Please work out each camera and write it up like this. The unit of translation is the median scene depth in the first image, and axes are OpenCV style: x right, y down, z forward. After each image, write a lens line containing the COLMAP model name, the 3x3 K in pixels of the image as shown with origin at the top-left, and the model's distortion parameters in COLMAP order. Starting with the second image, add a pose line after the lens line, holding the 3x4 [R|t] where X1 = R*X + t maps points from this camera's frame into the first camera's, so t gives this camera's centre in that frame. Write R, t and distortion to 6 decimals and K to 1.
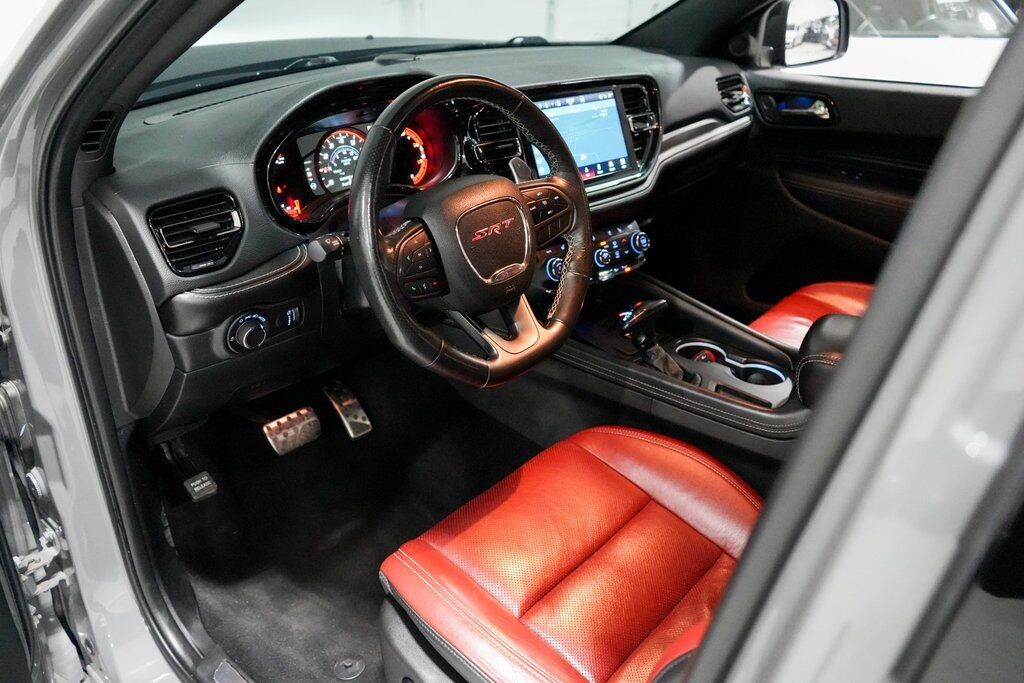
lens RADIAL K [[811.6, 0, 512.0], [0, 811.6, 341.5], [0, 0, 1]] dist [-0.012855, 0.007742]
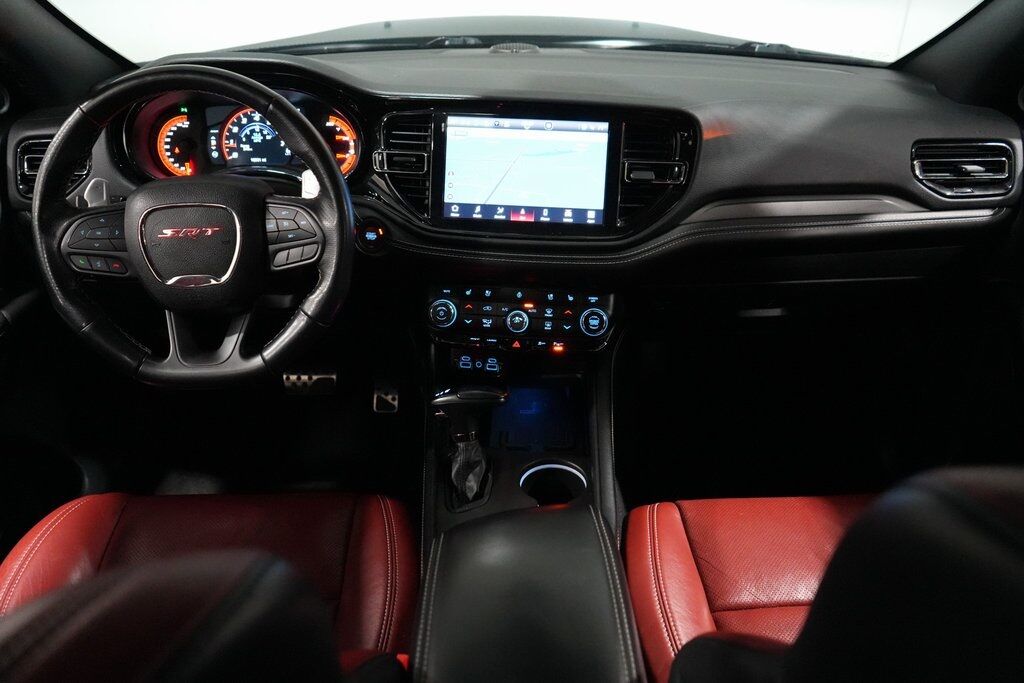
lens RADIAL K [[811.6, 0, 512.0], [0, 811.6, 341.5], [0, 0, 1]] dist [-0.012855, 0.007742]
pose [[0.678091, 0.352402, -0.644984, 0.632435], [-0.332038, 0.929781, 0.158927, -0.210362], [0.655700, 0.106392, 0.747488, 0.394501]]
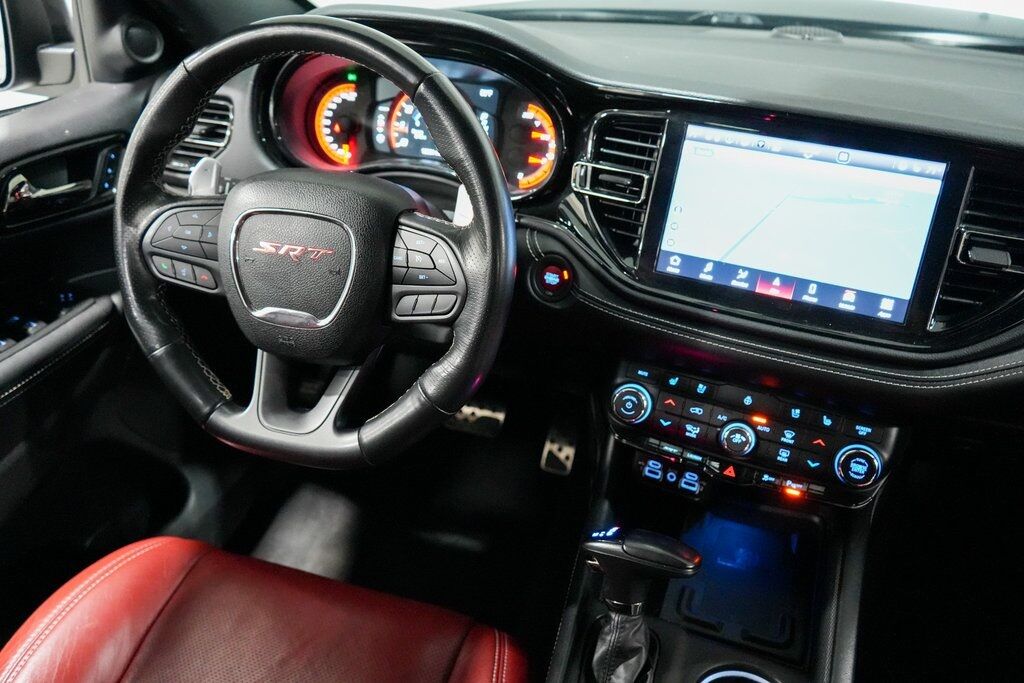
lens RADIAL K [[811.6, 0, 512.0], [0, 811.6, 341.5], [0, 0, 1]] dist [-0.012855, 0.007742]
pose [[0.407057, 0.467069, -0.784953, 0.442530], [-0.433095, 0.855322, 0.284349, -0.247002], [0.804197, 0.224213, 0.550450, 0.564342]]
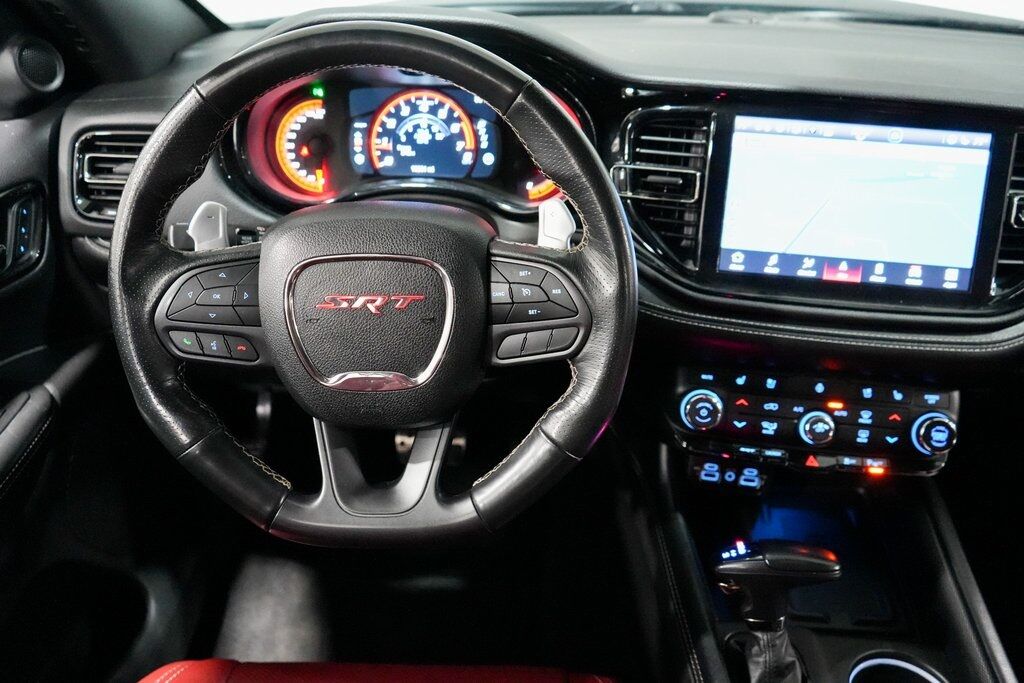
lens RADIAL K [[815.0, 0, 512.0], [0, 815.0, 341.5], [0, 0, 1]] dist [-0.004883, 0.005232]
pose [[0.657660, 0.389598, -0.644745, 0.302300], [-0.360372, 0.914302, 0.184891, -0.182086], [0.661525, 0.110753, 0.741700, 0.458507]]
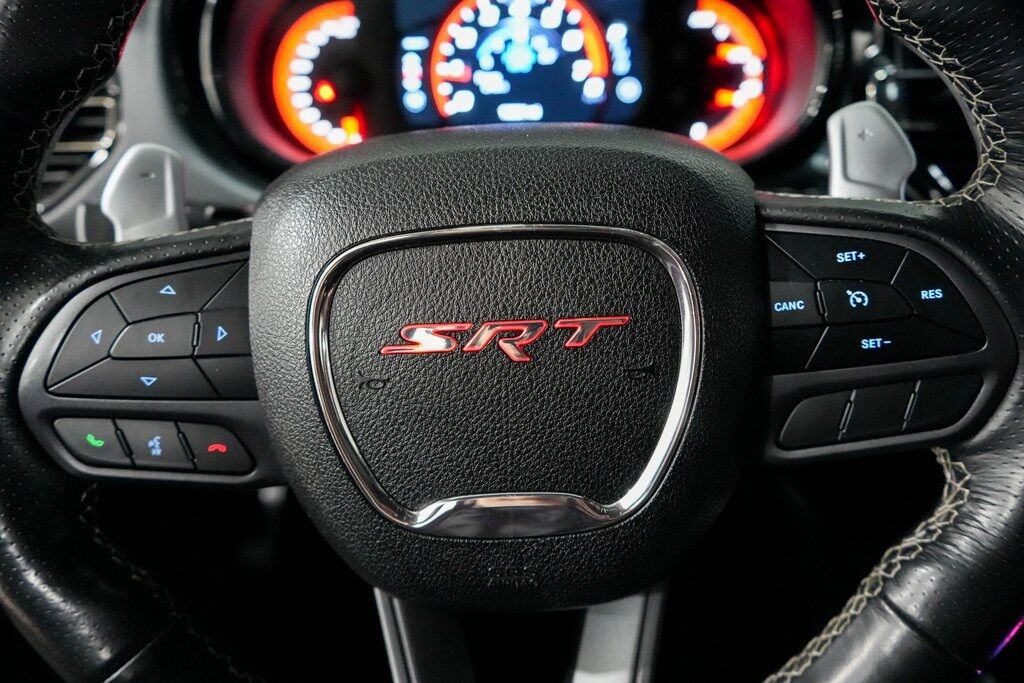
lens RADIAL K [[811.6, 0, 512.0], [0, 811.6, 341.5], [0, 0, 1]] dist [-0.012855, 0.007742]
pose [[0.667182, 0.343103, -0.661172, 0.100965], [-0.320598, 0.933452, 0.160886, -0.126419], [0.672373, 0.104631, 0.732780, 0.585048]]
